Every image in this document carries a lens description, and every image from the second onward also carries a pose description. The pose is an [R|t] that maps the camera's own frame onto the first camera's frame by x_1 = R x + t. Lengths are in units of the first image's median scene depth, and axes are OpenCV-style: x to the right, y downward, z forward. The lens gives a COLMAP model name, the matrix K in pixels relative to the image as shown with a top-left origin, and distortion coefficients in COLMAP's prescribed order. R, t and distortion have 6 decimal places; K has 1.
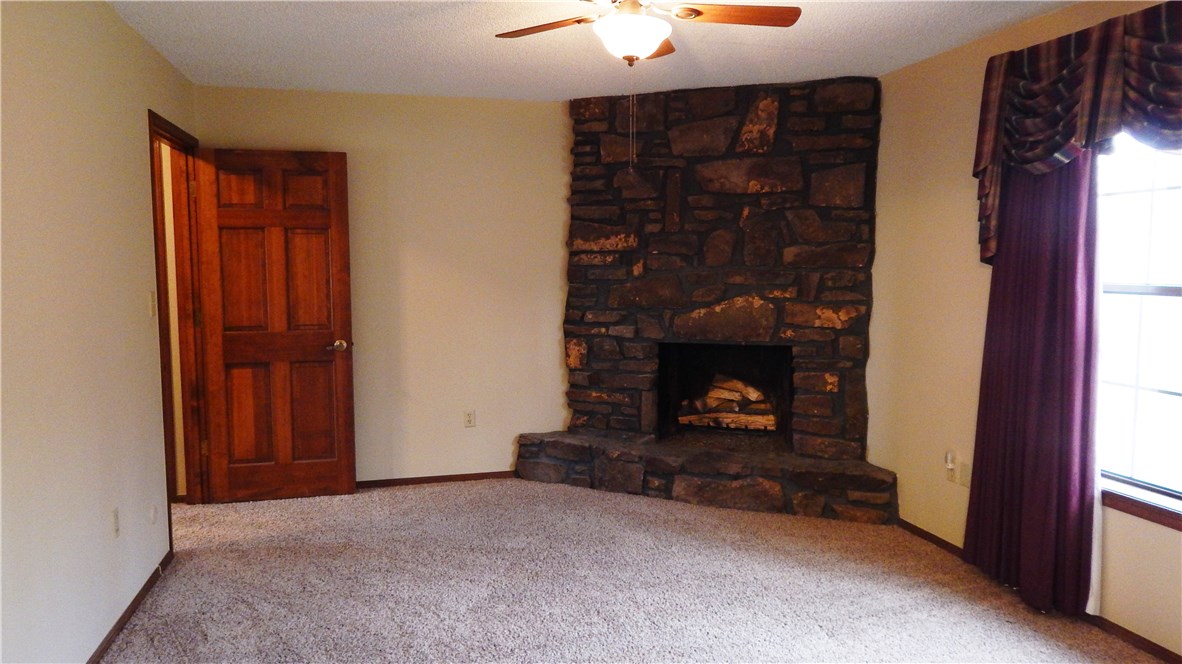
lens RADIAL K [[775.3, 0, 591.5], [0, 775.3, 328.8], [0, 0, 1]] dist [0.005014, -0.013284]
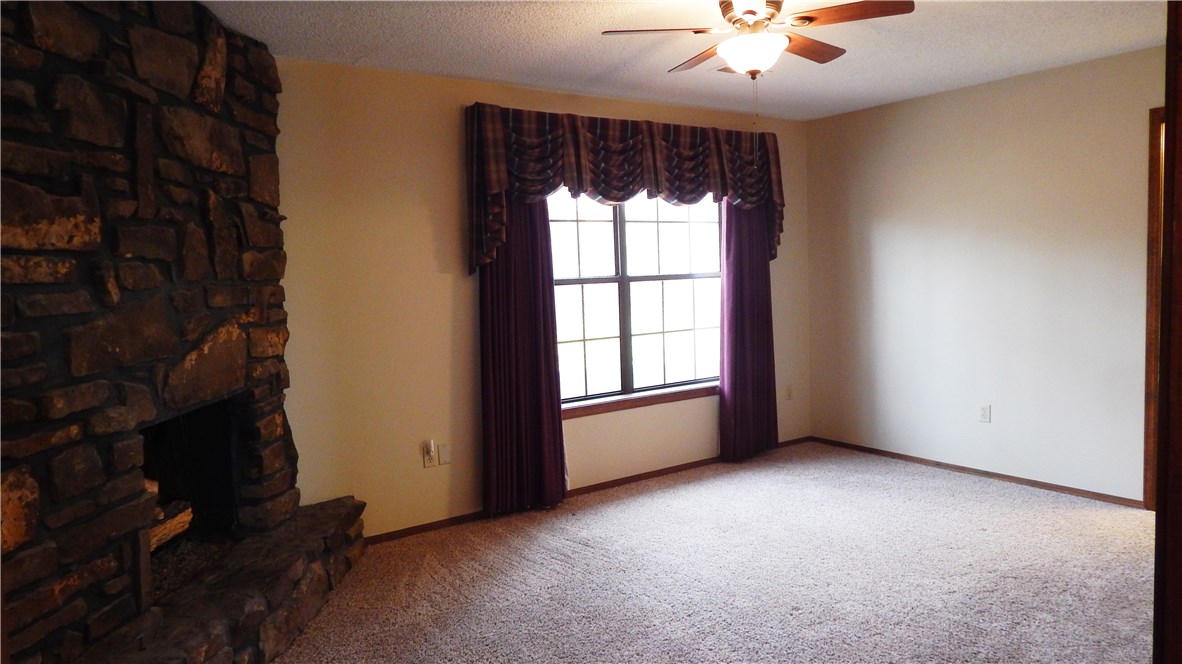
lens RADIAL K [[775.3, 0, 592.8], [0, 775.3, 328.6], [0, 0, 1]] dist [0.005014, -0.013284]
pose [[-0.342532, -0.058367, 0.937691, -0.513204], [0.117168, 0.987623, 0.104275, -0.069045], [-0.932171, 0.145585, -0.331454, 0.897425]]
